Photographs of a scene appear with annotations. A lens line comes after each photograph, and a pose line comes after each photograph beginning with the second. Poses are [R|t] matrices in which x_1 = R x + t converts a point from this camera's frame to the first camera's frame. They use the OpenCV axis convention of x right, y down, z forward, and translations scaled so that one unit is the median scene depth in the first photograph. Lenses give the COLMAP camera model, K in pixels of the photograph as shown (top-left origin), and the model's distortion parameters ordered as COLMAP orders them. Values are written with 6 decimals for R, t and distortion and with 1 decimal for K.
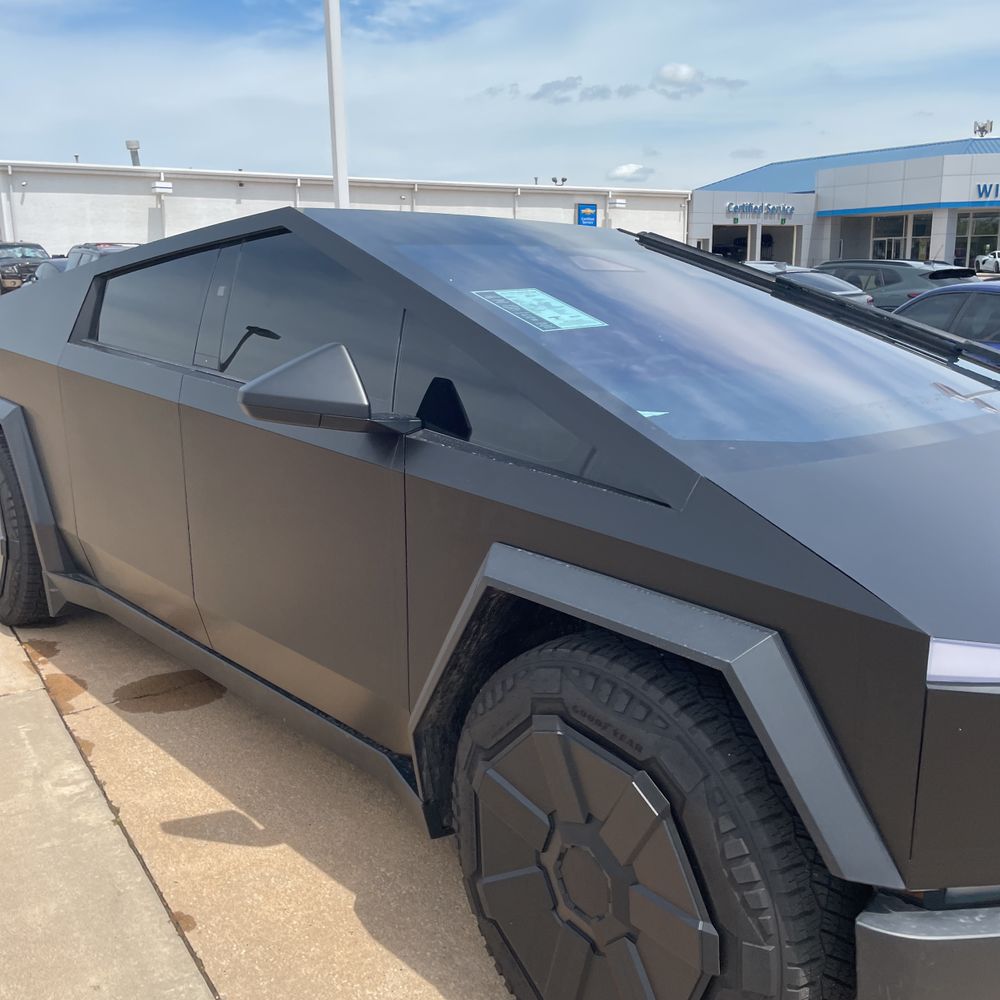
lens RADIAL K [[1012.6, 0, 506.5], [0, 1012.6, 495.7], [0, 0, 1]] dist [0.043960, 0.000000]
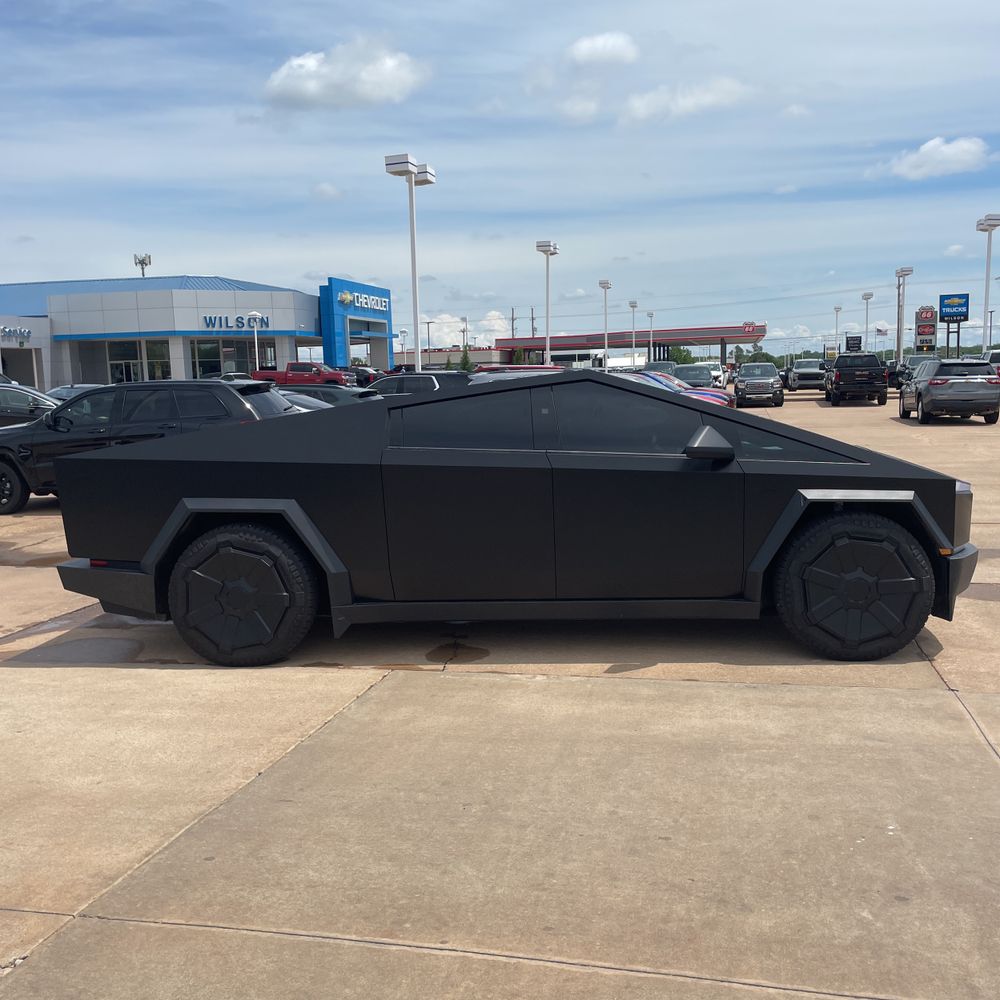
lens RADIAL K [[1012.6, 0, 501.2], [0, 1012.6, 502.9], [0, 0, 1]] dist [0.043960, 0.000000]
pose [[0.720420, -0.101102, 0.686130, -0.103269], [0.173520, 0.984128, -0.037179, 0.001901], [-0.671481, 0.145842, 0.726529, -0.019882]]
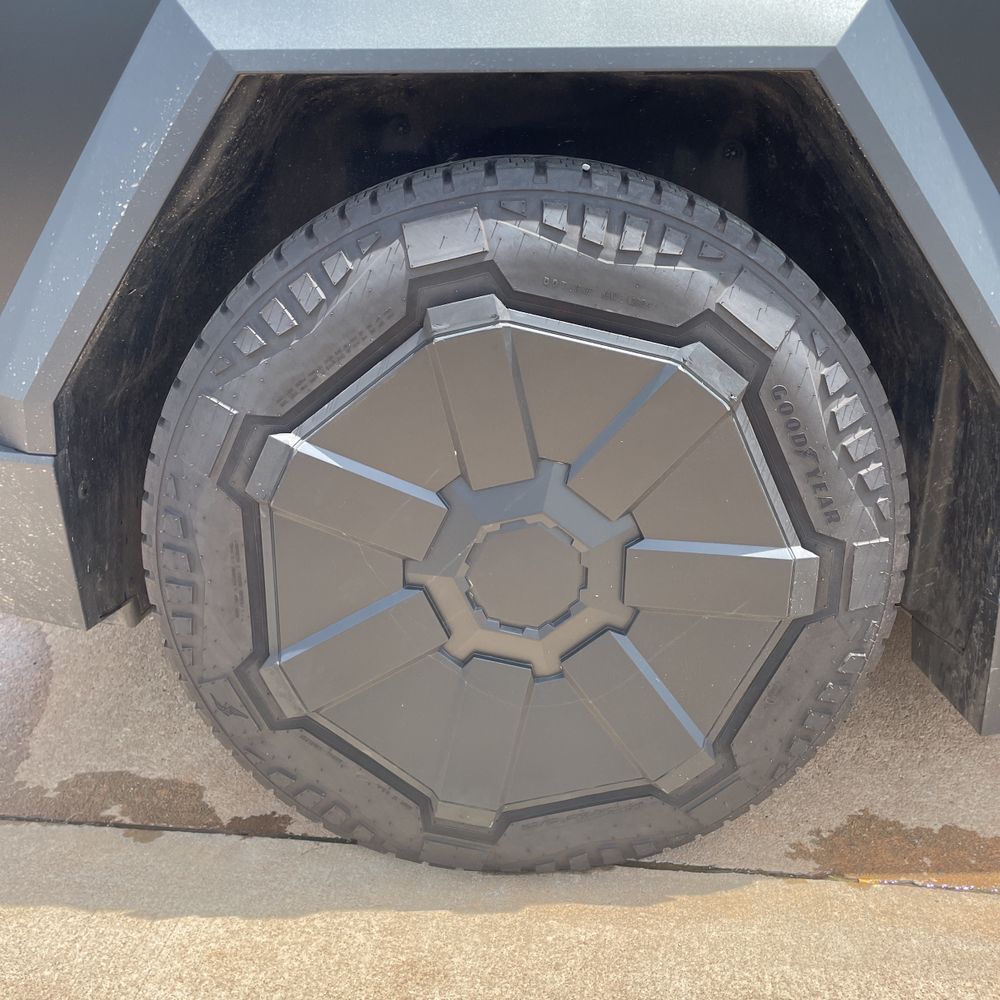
lens RADIAL K [[1012.6, 0, 530.1], [0, 1012.6, 495.9], [0, 0, 1]] dist [0.043960, 0.000000]
pose [[0.666805, -0.290831, 0.686141, -0.059665], [0.186500, 0.956532, 0.224196, -0.003500], [-0.721519, -0.021530, 0.692060, 0.073559]]
